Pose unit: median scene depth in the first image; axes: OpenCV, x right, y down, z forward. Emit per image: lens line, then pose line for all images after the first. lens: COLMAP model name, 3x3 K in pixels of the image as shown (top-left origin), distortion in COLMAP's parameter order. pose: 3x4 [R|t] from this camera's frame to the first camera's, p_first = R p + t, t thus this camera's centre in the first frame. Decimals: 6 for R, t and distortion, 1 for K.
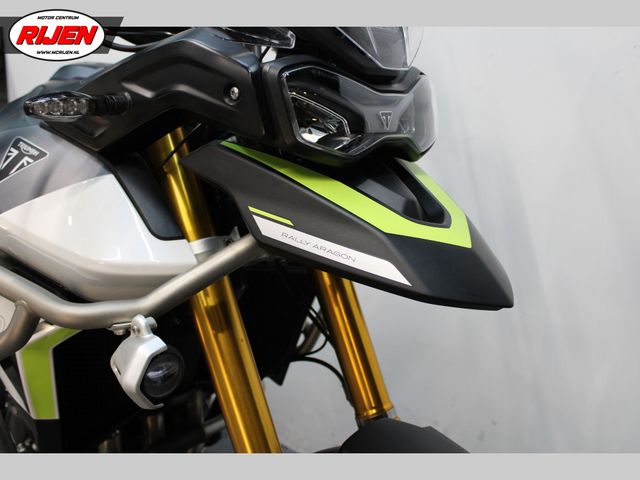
lens RADIAL K [[619.8, 0, 318.5], [0, 619.8, 241.2], [0, 0, 1]] dist [-0.098383, 0.000000]
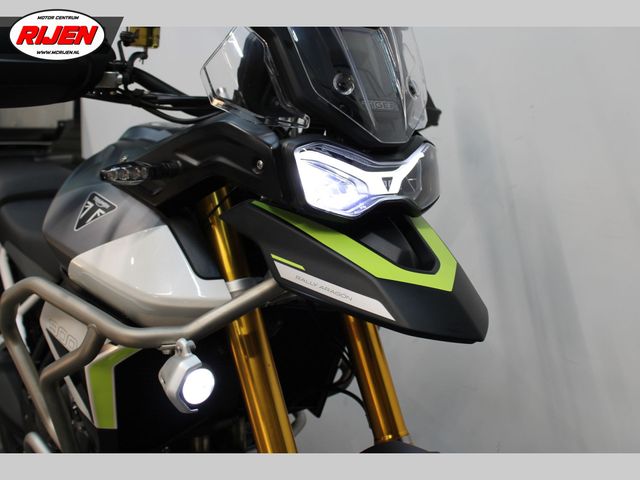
lens RADIAL K [[661.3, 0, 320.4], [0, 661.3, 237.9], [0, 0, 1]] dist [-0.141304, 0.000000]
pose [[0.993511, 0.014620, -0.112792, 0.125028], [-0.022293, 0.997499, -0.067071, -0.001562], [0.111529, 0.069150, 0.991352, -0.284980]]
